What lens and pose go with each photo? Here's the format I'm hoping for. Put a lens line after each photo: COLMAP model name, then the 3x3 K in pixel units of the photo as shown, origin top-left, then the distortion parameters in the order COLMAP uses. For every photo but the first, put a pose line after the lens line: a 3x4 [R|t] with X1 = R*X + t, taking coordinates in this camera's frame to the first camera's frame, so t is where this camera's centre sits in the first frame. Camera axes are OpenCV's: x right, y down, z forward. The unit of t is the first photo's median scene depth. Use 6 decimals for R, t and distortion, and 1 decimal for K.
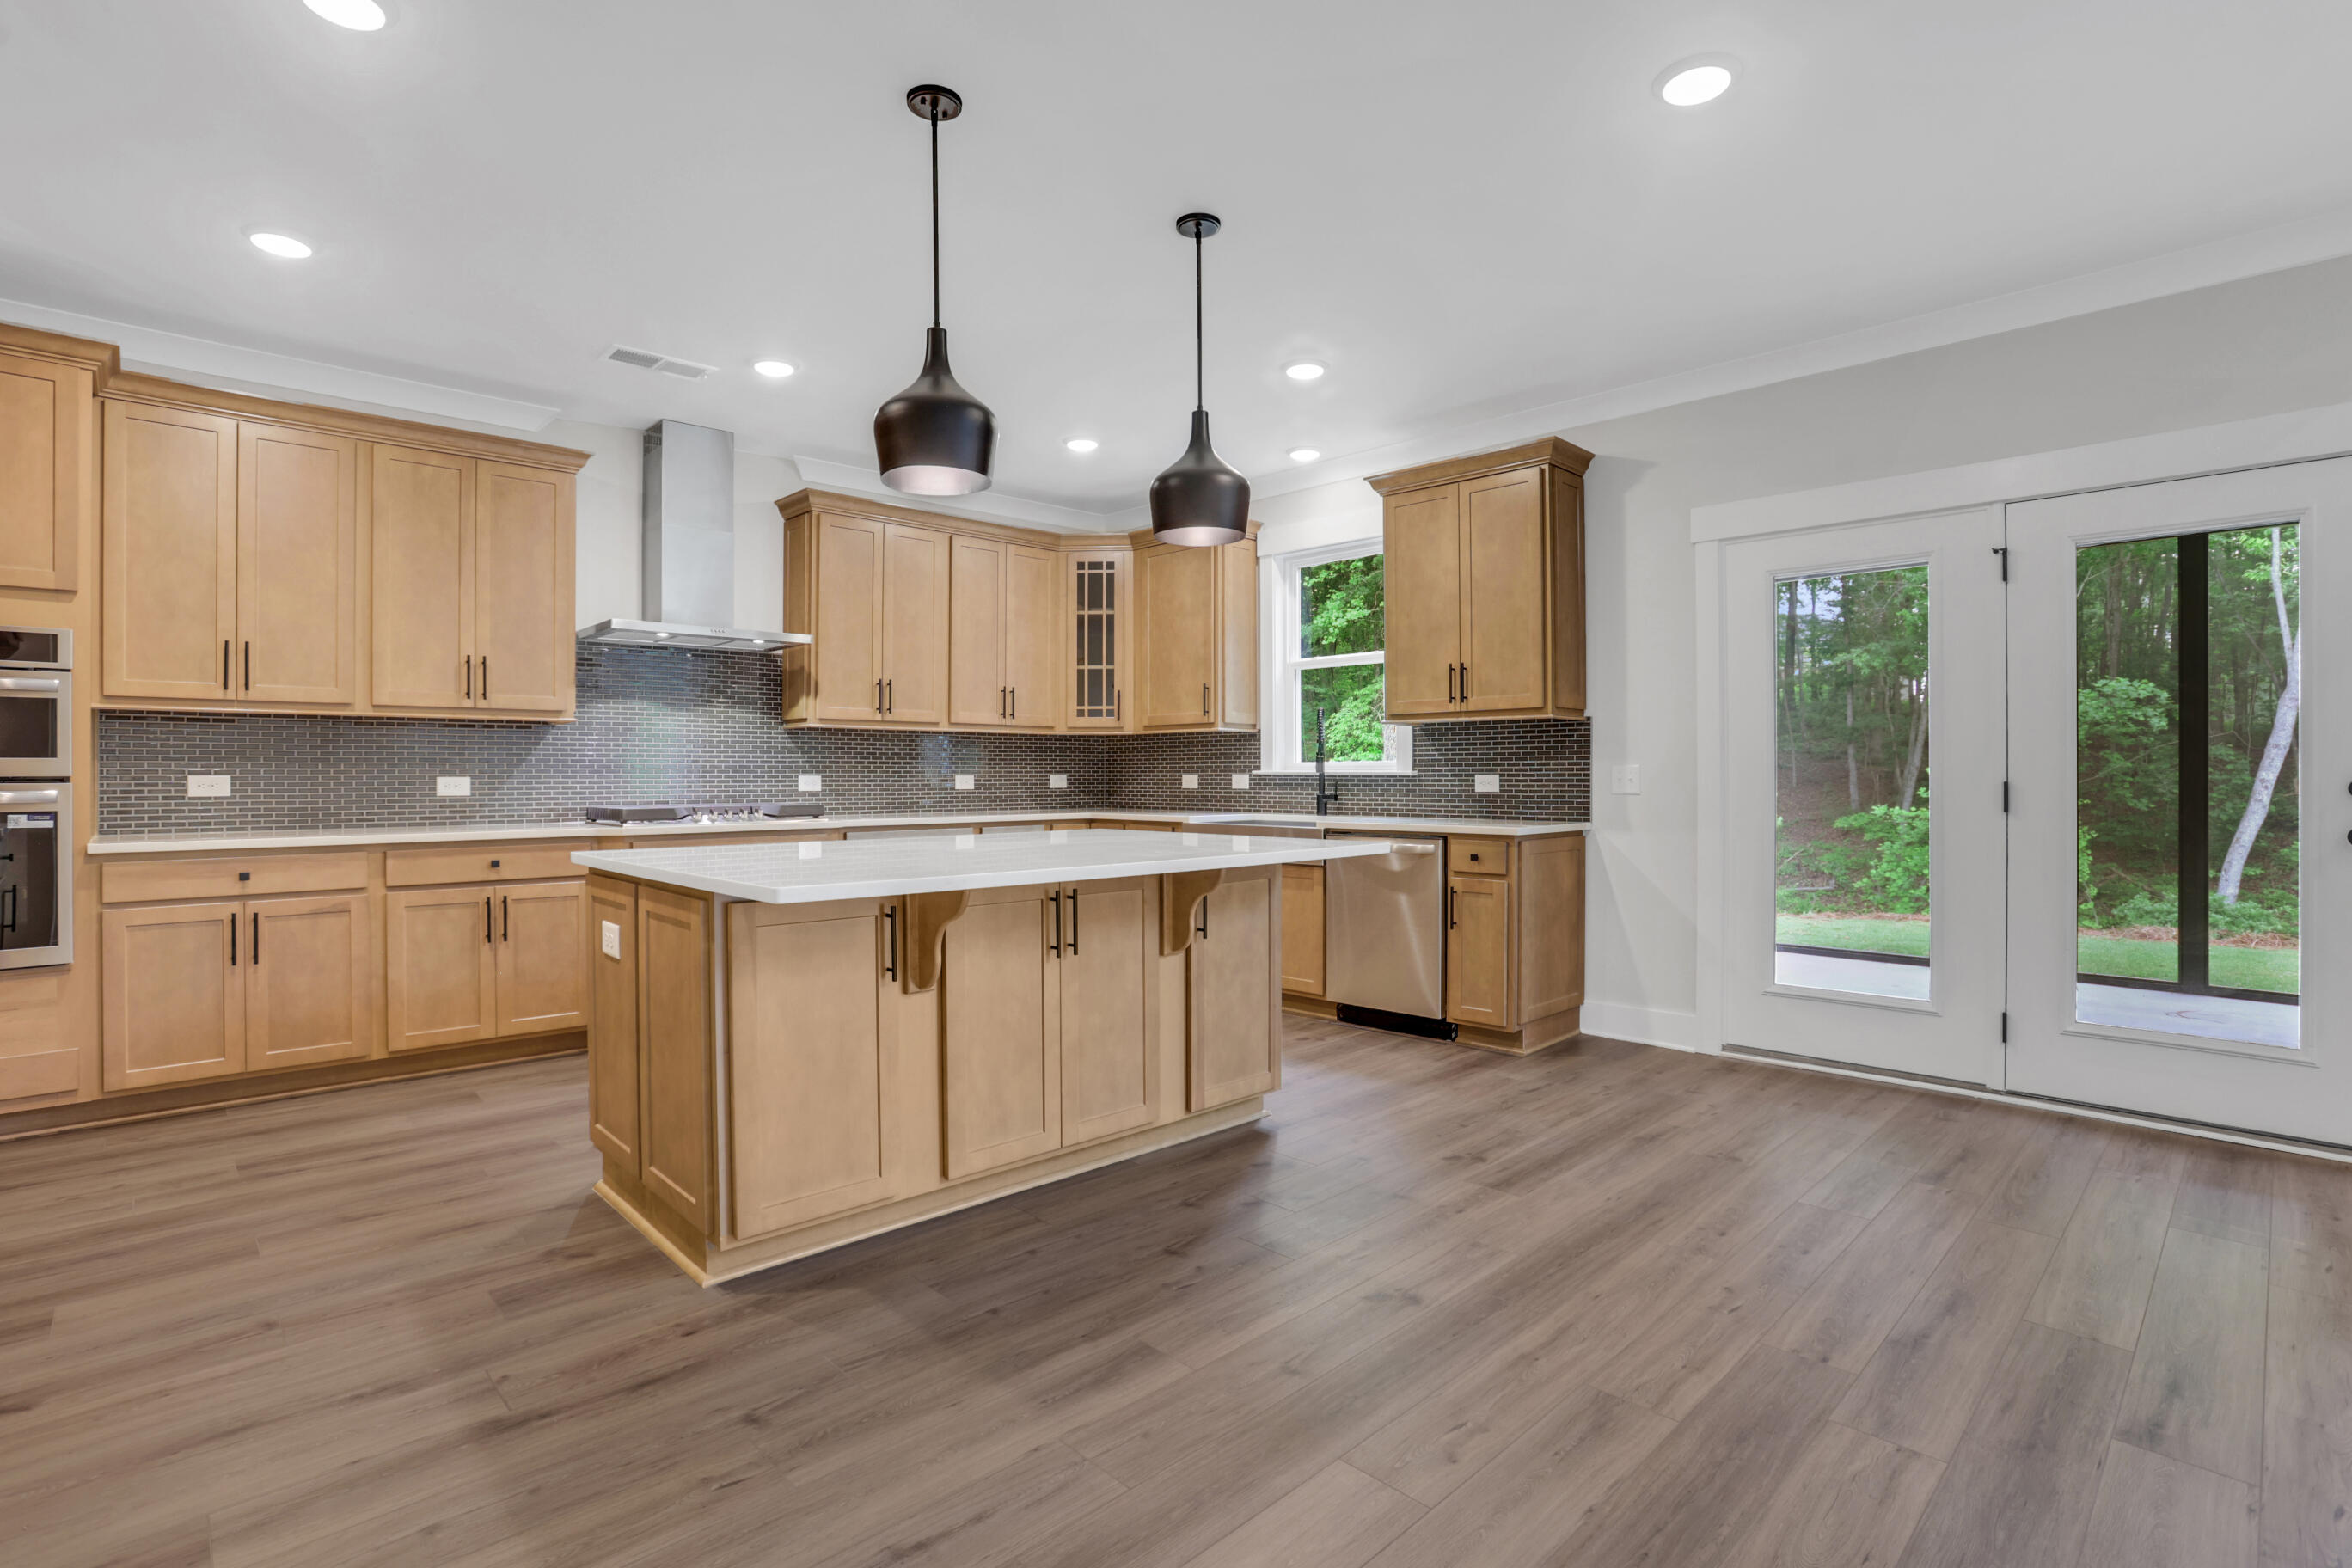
lens RADIAL K [[1087.2, 0, 1137.3], [0, 1087.2, 768.5], [0, 0, 1]] dist [-0.042337, 0.008681]
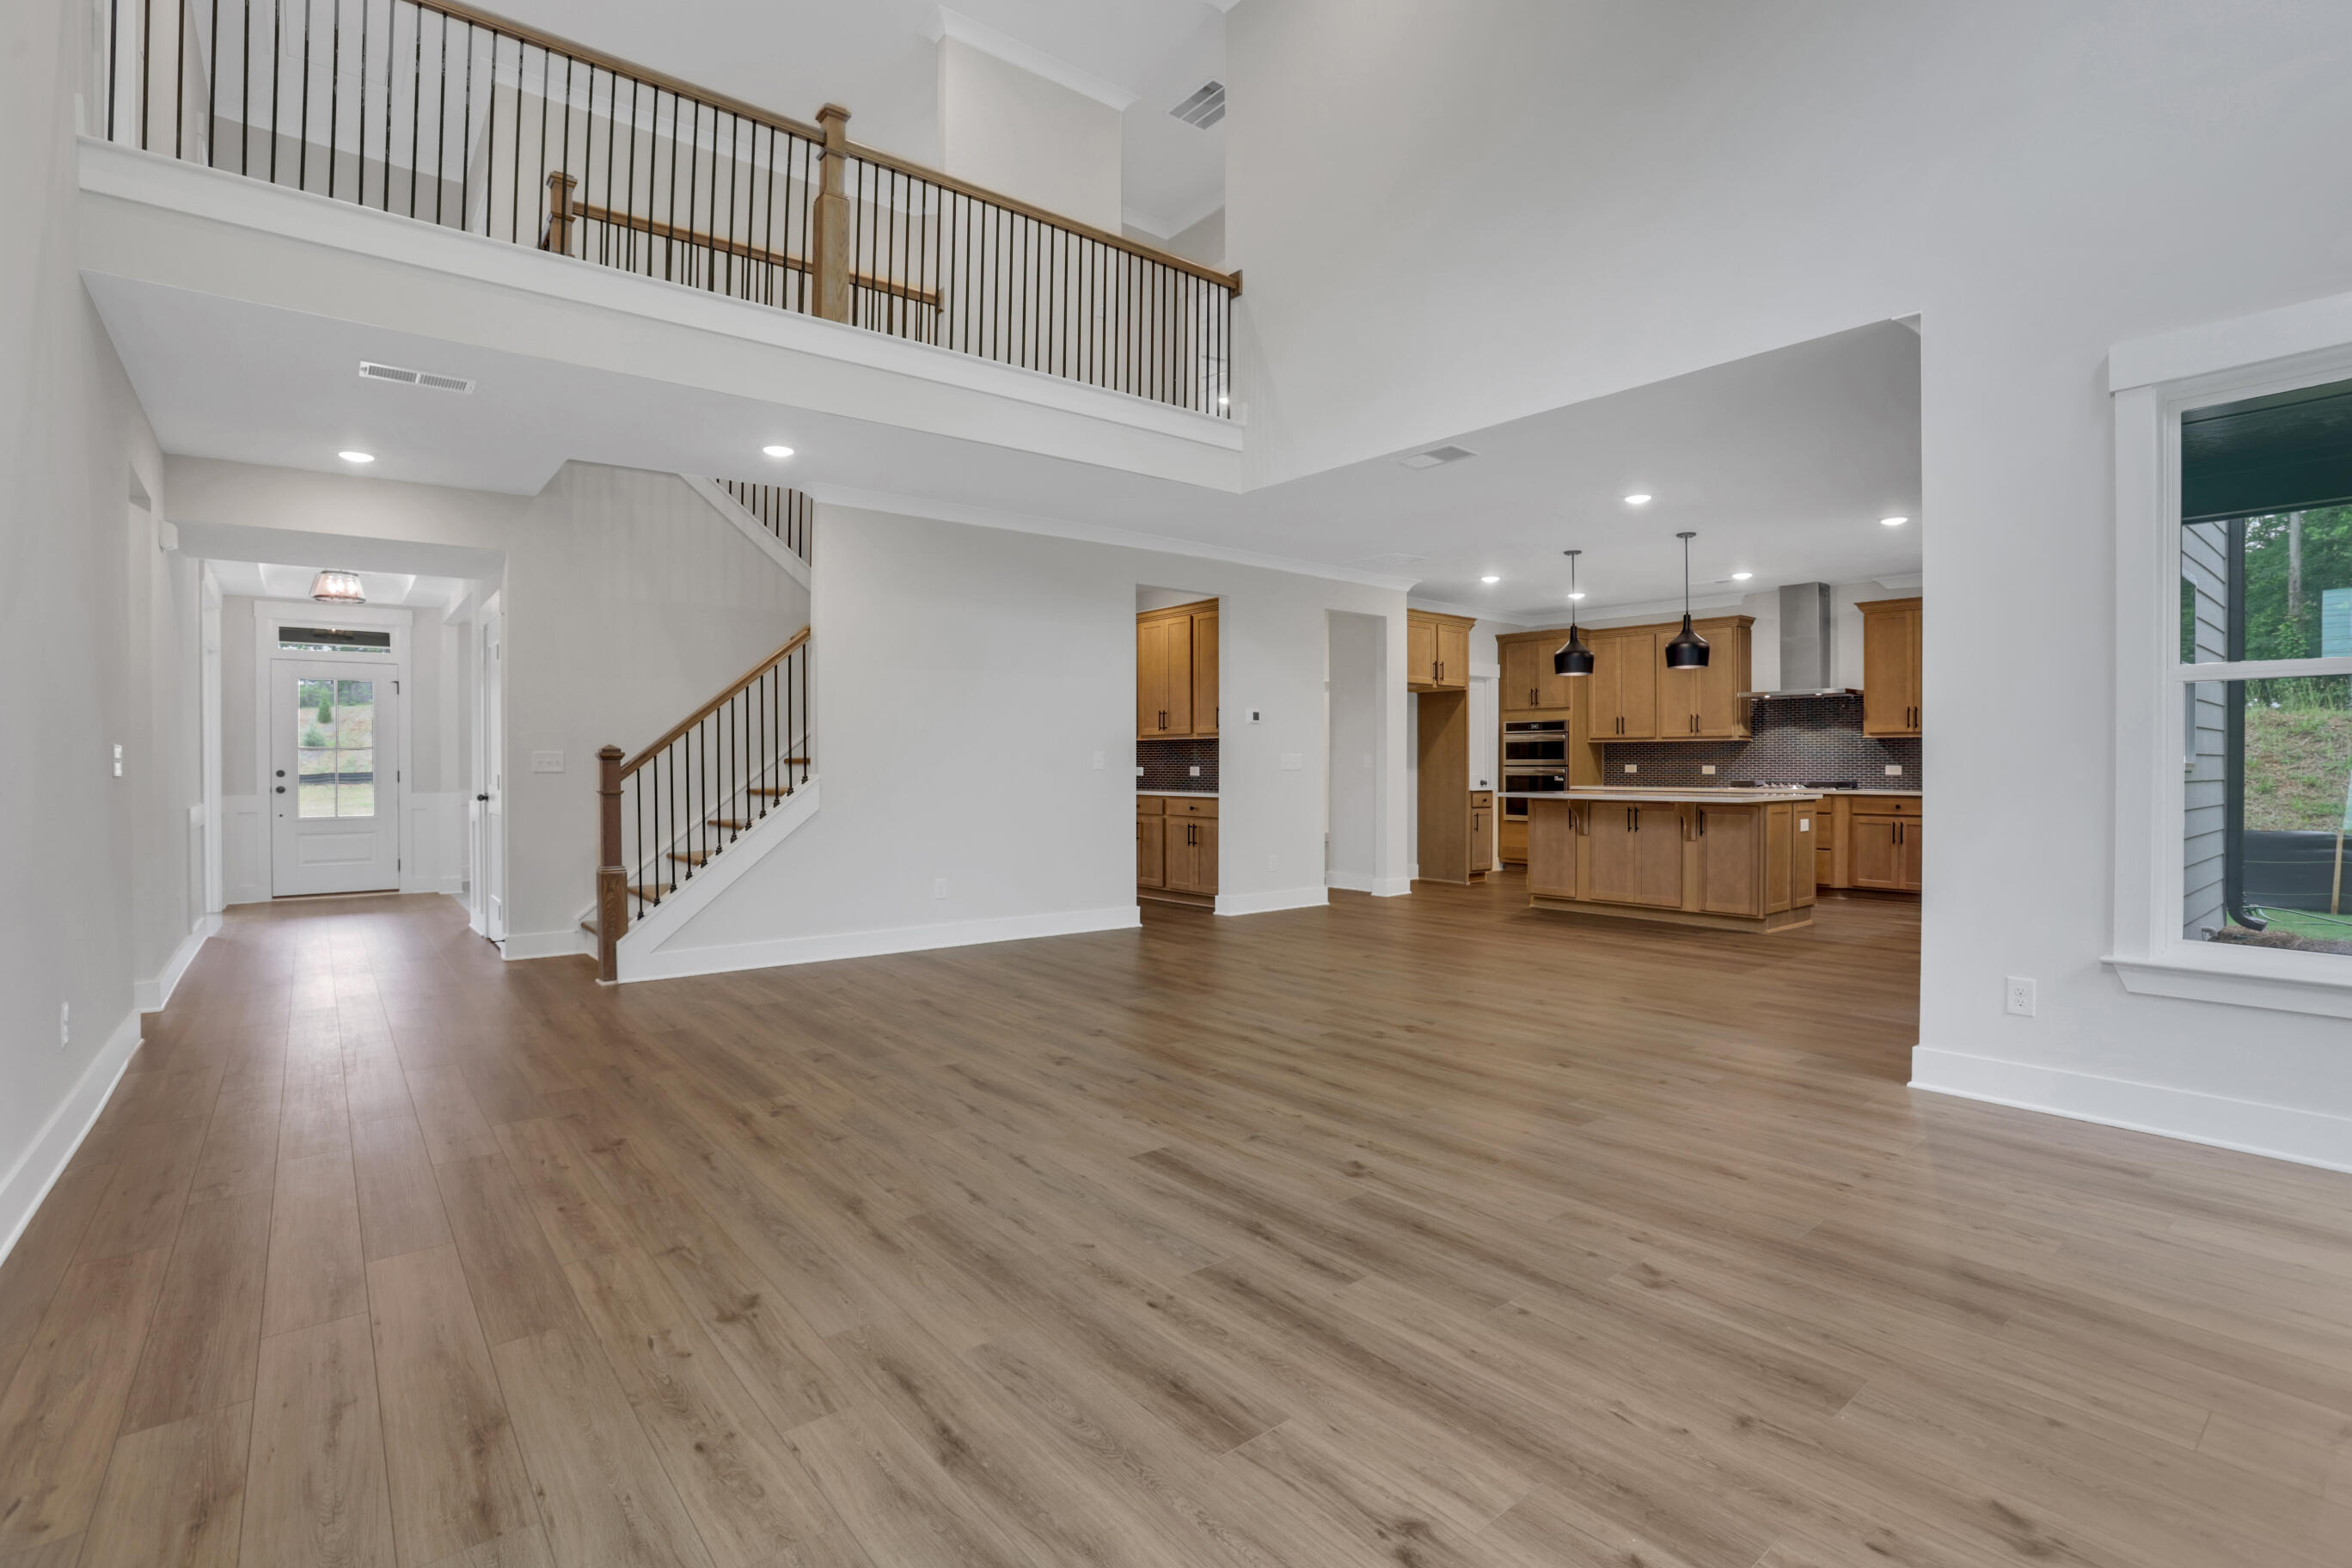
lens RADIAL K [[1087.2, 0, 1163.6], [0, 1087.2, 776.1], [0, 0, 1]] dist [-0.042337, 0.008681]
pose [[-0.068906, 0.014314, -0.997520, 1.824798], [0.006257, 0.999884, 0.013916, -0.009893], [0.997604, -0.005283, -0.068987, -0.002142]]
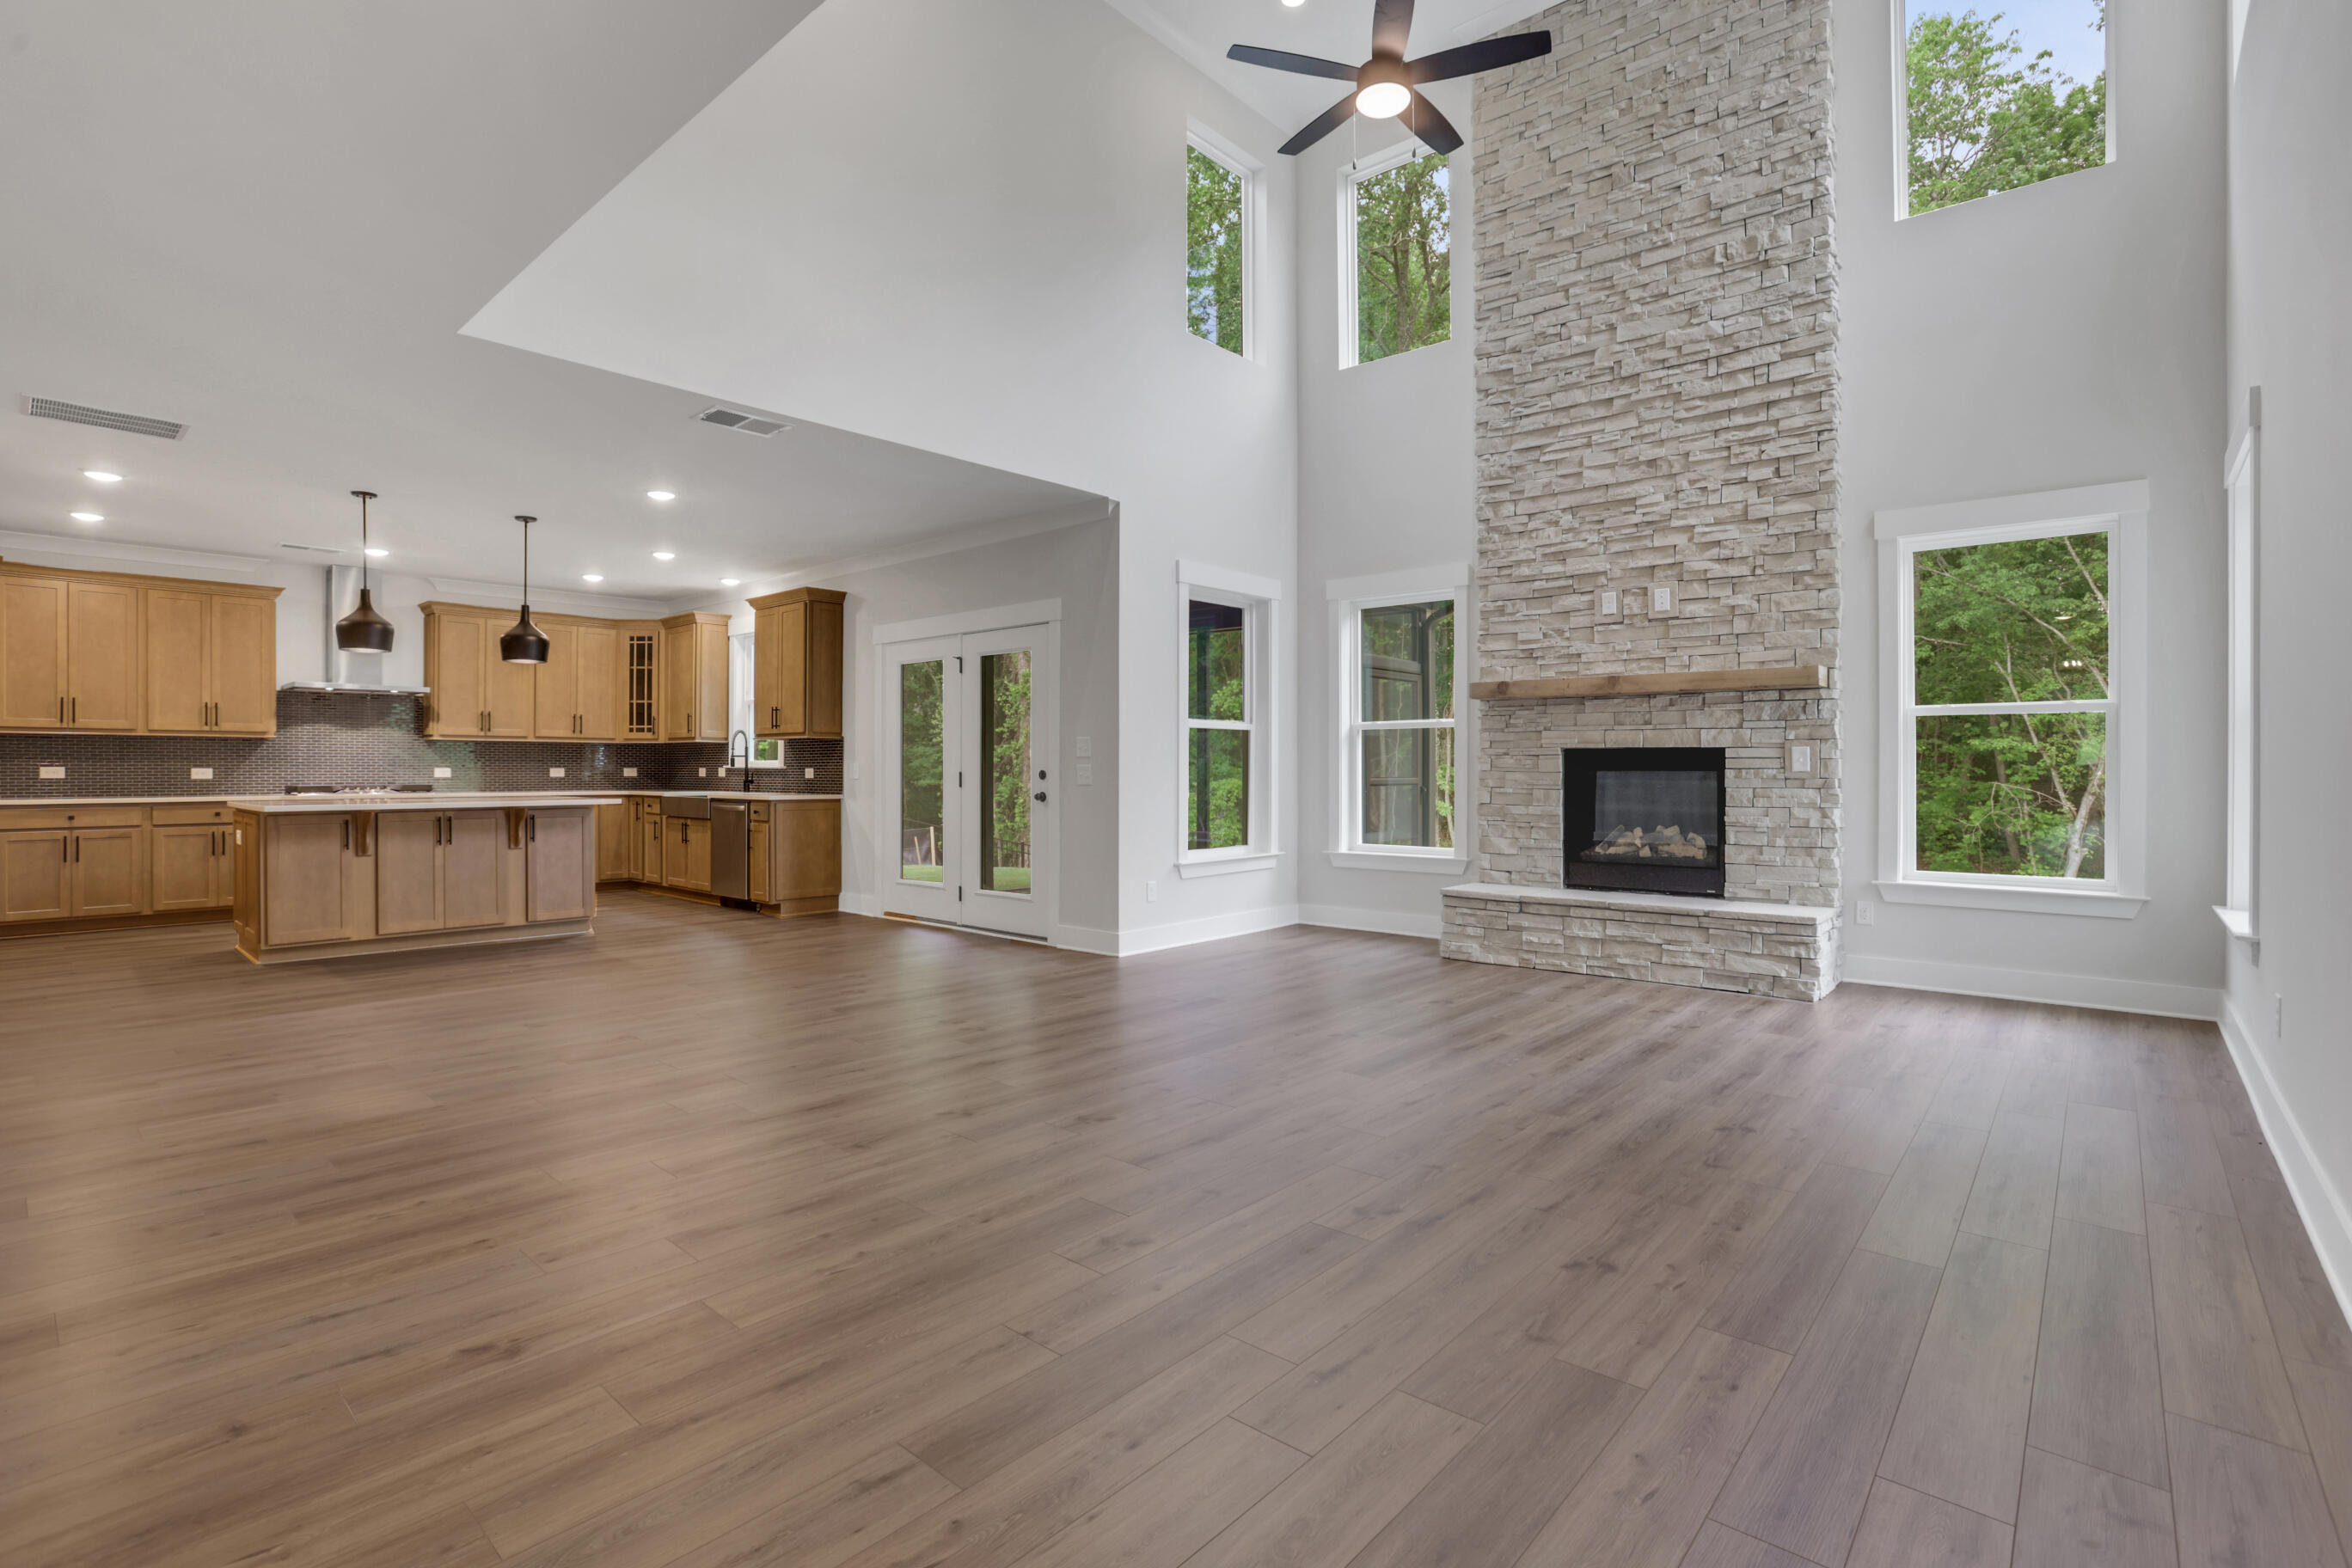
lens RADIAL K [[1087.2, 0, 1181.2], [0, 1087.2, 761.3], [0, 0, 1]] dist [-0.042337, 0.008681]
pose [[0.994696, 0.003183, 0.102812, 0.849291], [-0.003222, 0.999995, 0.000211, -0.009942], [-0.102811, -0.000541, 0.994701, -0.968041]]
